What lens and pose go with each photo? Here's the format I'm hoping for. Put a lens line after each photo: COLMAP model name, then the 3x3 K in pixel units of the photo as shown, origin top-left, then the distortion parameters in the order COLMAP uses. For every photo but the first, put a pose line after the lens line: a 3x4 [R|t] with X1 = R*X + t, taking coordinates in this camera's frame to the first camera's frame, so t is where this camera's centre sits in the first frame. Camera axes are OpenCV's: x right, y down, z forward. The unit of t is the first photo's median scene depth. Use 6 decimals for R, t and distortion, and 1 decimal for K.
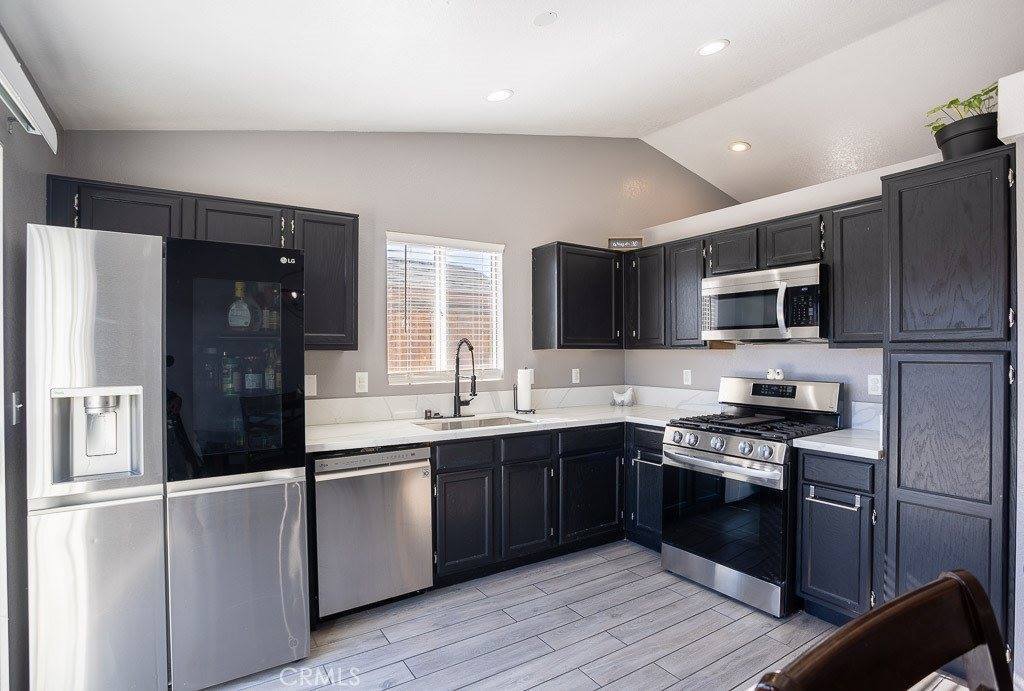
lens RADIAL K [[524.3, 0, 514.5], [0, 524.3, 352.6], [0, 0, 1]] dist [-0.040906, -0.000064]
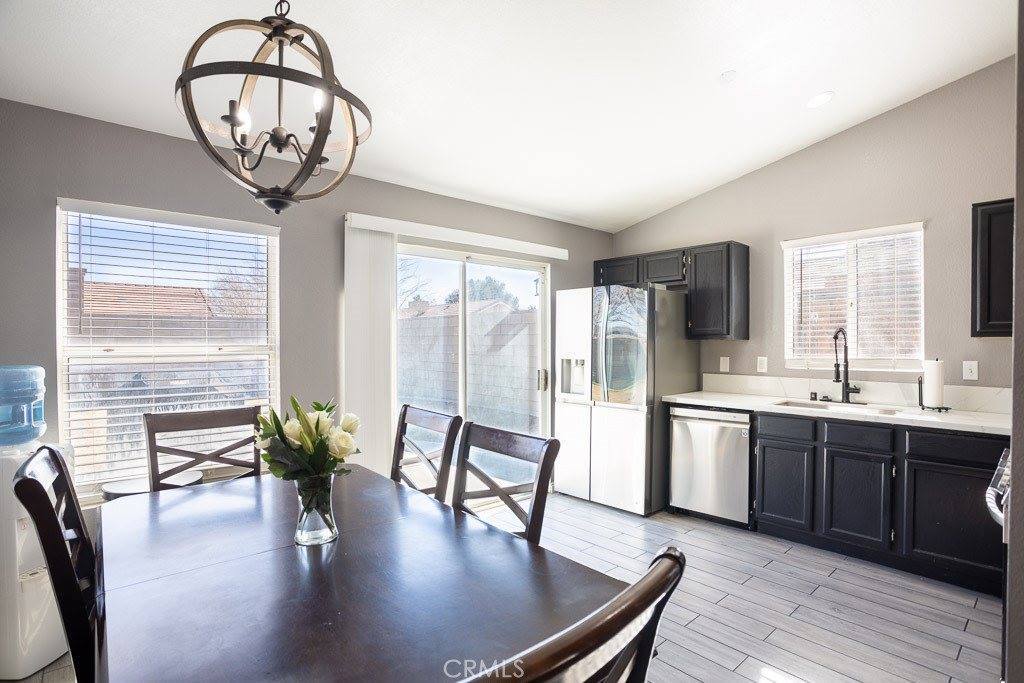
lens RADIAL K [[517.0, 0, 507.0], [0, 517.0, 344.1], [0, 0, 1]] dist [-0.030734, 0.009515]
pose [[0.112978, 0.000688, -0.993597, 0.900418], [-0.001936, 0.999998, 0.000472, 0.007222], [0.993596, 0.001870, 0.112979, 0.231387]]
